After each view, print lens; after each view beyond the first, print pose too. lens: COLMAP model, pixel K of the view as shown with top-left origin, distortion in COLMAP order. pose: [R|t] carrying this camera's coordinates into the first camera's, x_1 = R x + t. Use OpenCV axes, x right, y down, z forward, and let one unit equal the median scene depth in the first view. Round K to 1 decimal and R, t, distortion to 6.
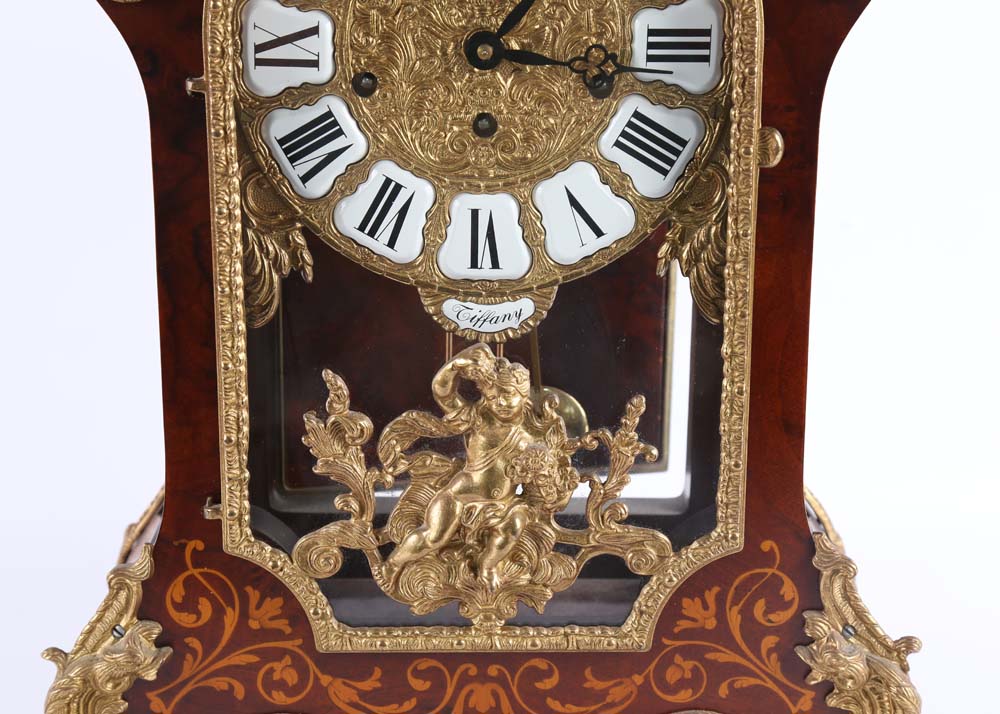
lens RADIAL K [[2025.8, 0, 498.4], [0, 2025.8, 365.6], [0, 0, 1]] dist [0.211201, 0.000000]
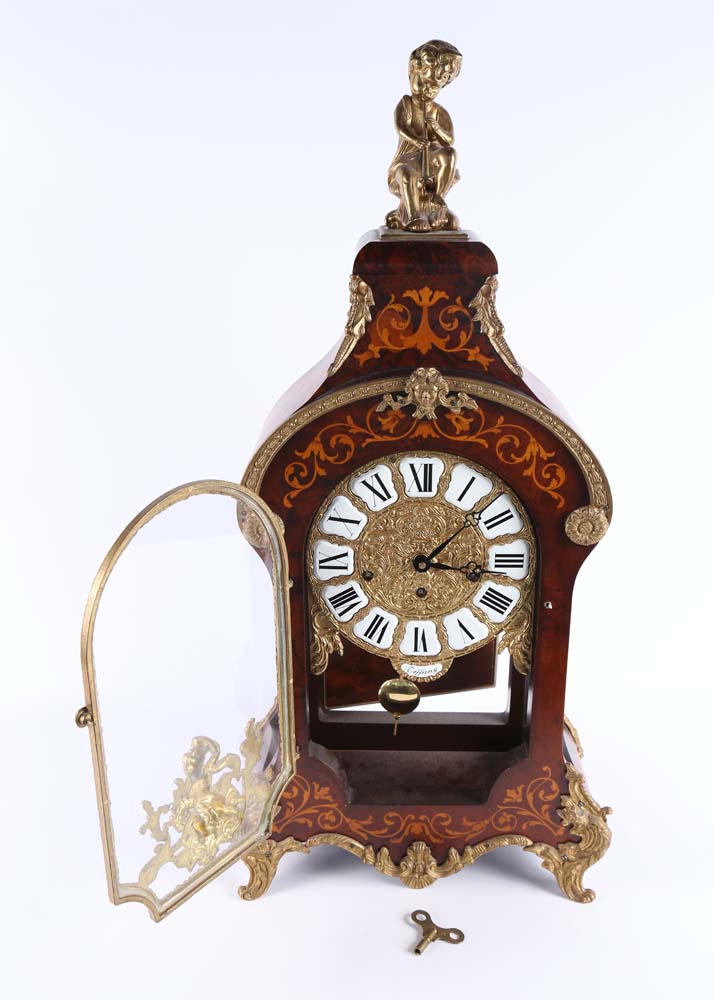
lens RADIAL K [[1008.2, 0, 353.5], [0, 1008.2, 505.2], [0, 0, 1]] dist [-0.024183, 0.000000]
pose [[0.999006, 0.003295, -0.044451, -0.031575], [-0.000517, 0.998053, 0.062367, -0.278281], [0.044570, -0.062282, 0.997063, -0.095658]]
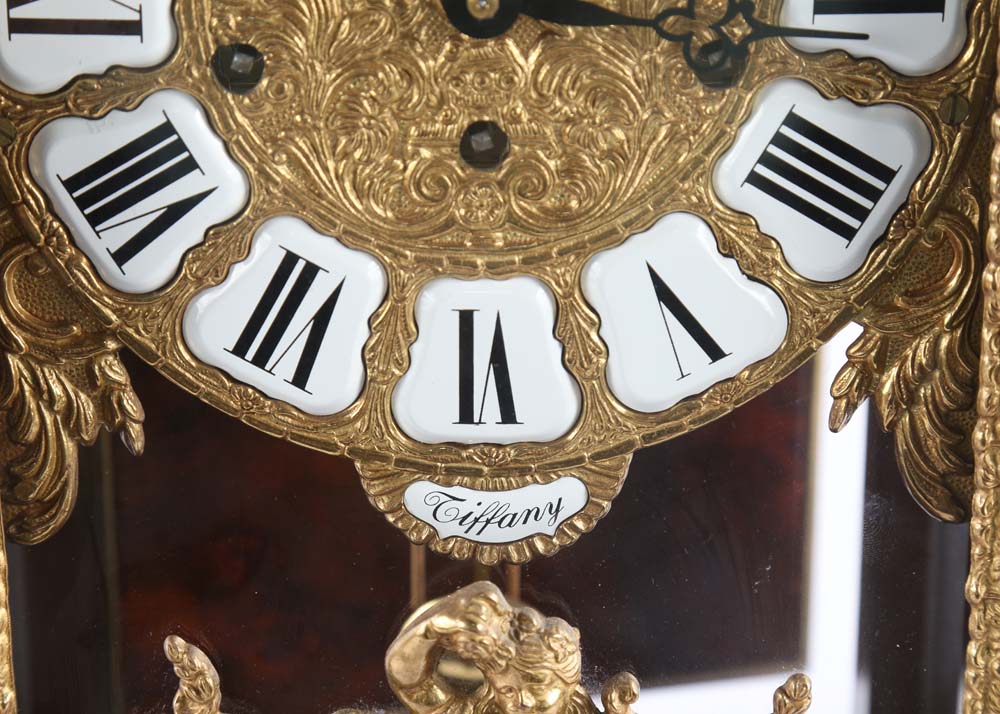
lens RADIAL K [[2574.9, 0, 500.2], [0, 2574.9, 353.7], [0, 0, 1]] dist [0.257157, 0.000000]
pose [[0.999897, -0.013777, 0.004133, -0.005964], [0.013524, 0.998349, 0.055826, -0.101090], [-0.004895, -0.055764, 0.998432, 0.365398]]
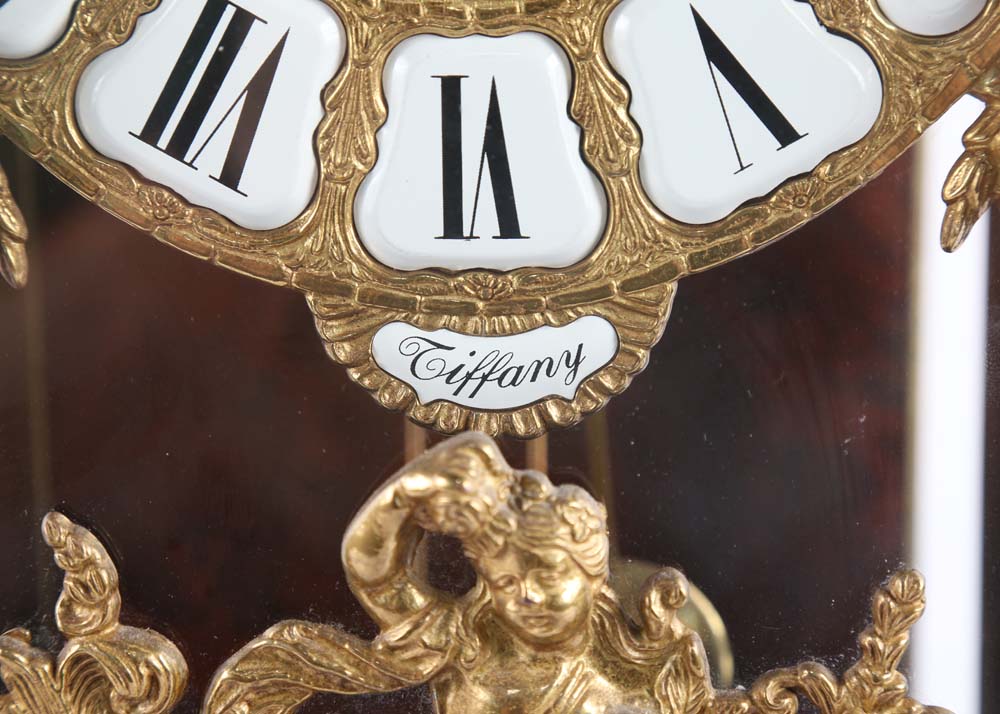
lens RADIAL K [[2574.9, 0, 497.1], [0, 2574.9, 349.2], [0, 0, 1]] dist [0.257157, 0.000000]
pose [[0.999412, -0.019981, -0.027879, 0.009170], [0.017500, 0.996093, -0.086555, 0.014208], [0.029500, 0.086016, 0.995857, 0.527517]]
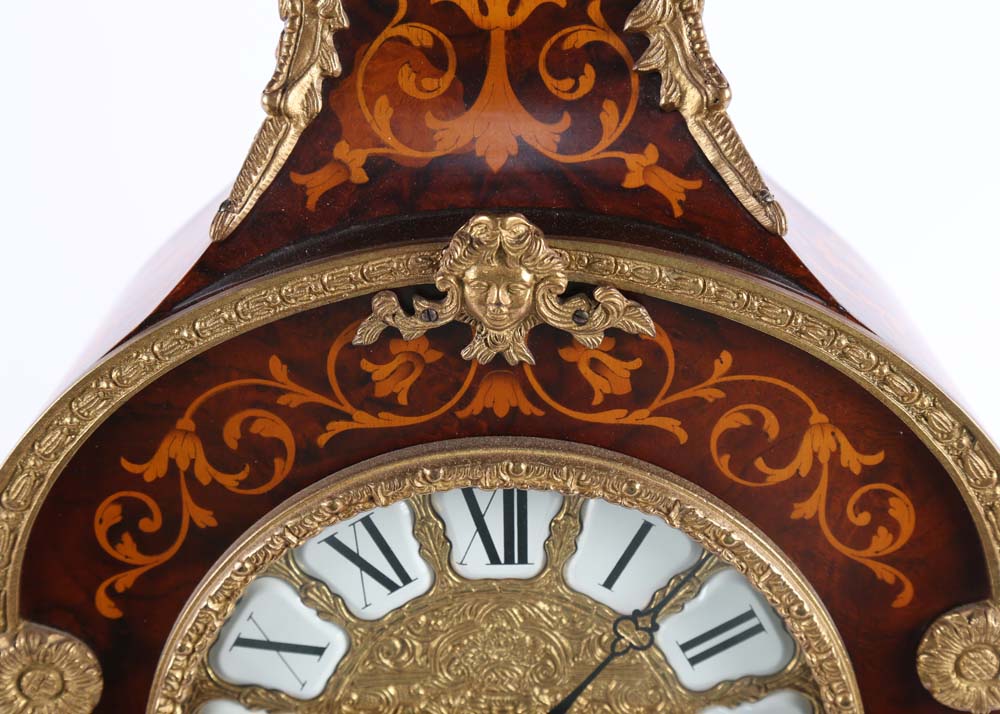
lens RADIAL K [[1736.3, 0, 500.3], [0, 1736.3, 358.8], [0, 0, 1]] dist [0.127546, 0.000000]
pose [[0.999604, -0.013150, -0.024861, 0.009448], [0.014513, 0.998355, 0.055466, -0.335352], [0.024091, -0.055804, 0.998151, 0.328803]]
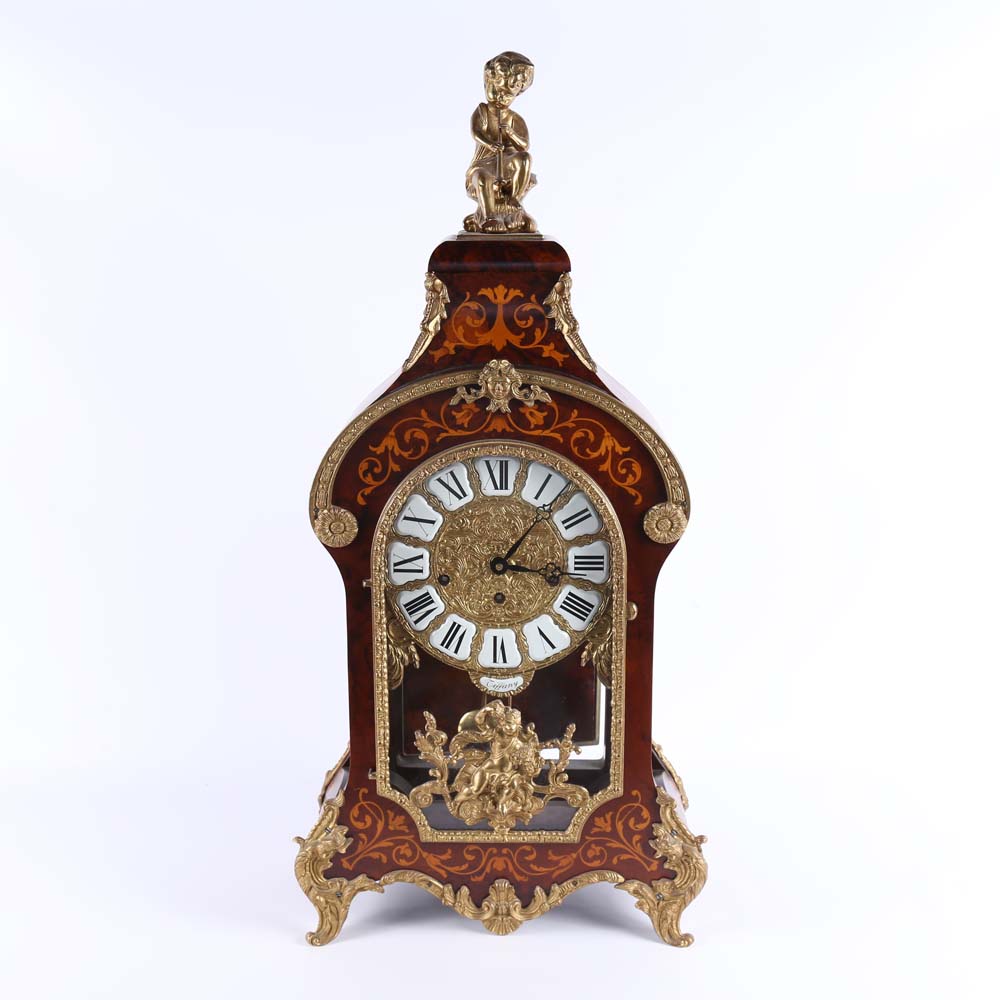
lens RADIAL K [[1378.2, 0, 486.5], [0, 1378.2, 513.2], [0, 0, 1]] dist [-0.053759, 0.000000]
pose [[0.999255, -0.000269, -0.038589, 0.035113], [-0.001776, 0.998596, -0.052942, -0.128697], [0.038549, 0.052971, 0.997852, -0.451038]]
